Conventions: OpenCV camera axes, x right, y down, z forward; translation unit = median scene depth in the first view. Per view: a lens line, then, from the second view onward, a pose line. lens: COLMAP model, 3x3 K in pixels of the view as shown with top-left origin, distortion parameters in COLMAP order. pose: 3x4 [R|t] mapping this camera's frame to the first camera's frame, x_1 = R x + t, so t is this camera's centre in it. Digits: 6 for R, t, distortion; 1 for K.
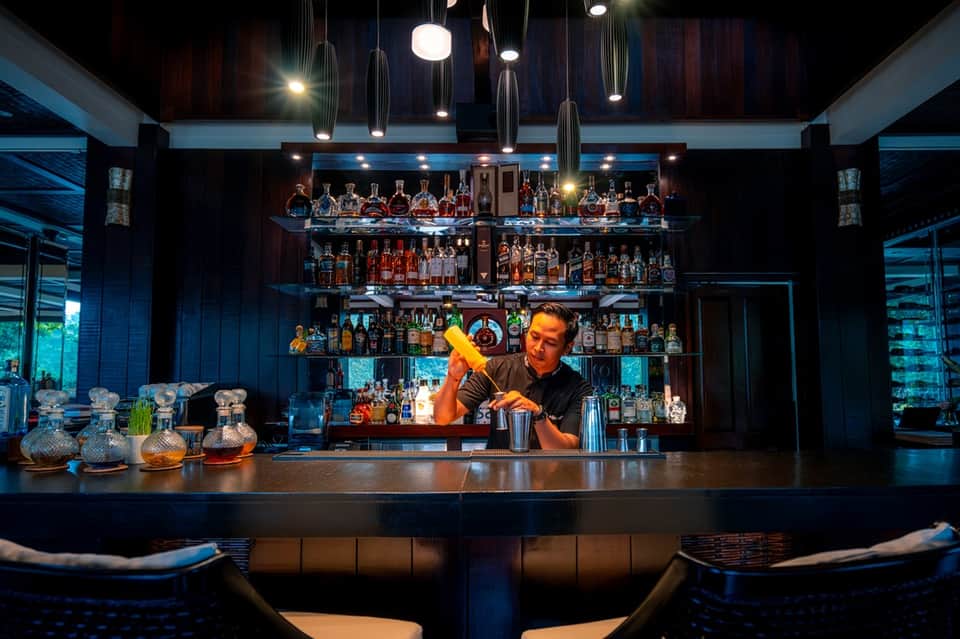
lens RADIAL K [[1009.3, 0, 483.5], [0, 1009.3, 264.0], [0, 0, 1]] dist [0.003205, -0.002021]
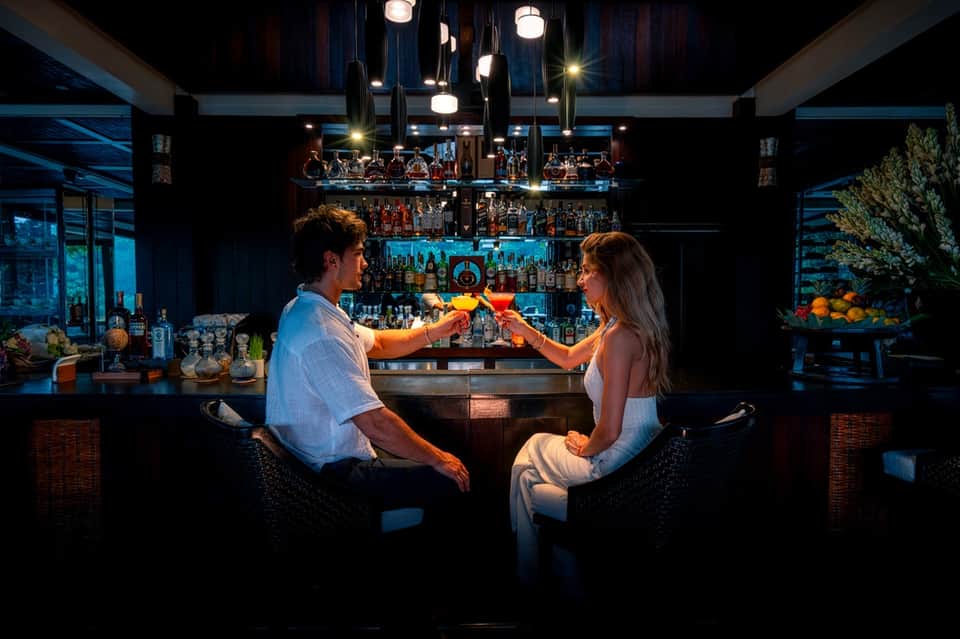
lens RADIAL K [[986.9, 0, 480.0], [0, 986.9, 319.5], [0, 0, 1]] dist [-0.000407, -0.012051]
pose [[0.999611, 0.002914, 0.027726, -0.014956], [-0.006636, 0.990806, 0.135129, -0.038437], [-0.027077, -0.135261, 0.990440, -0.195475]]
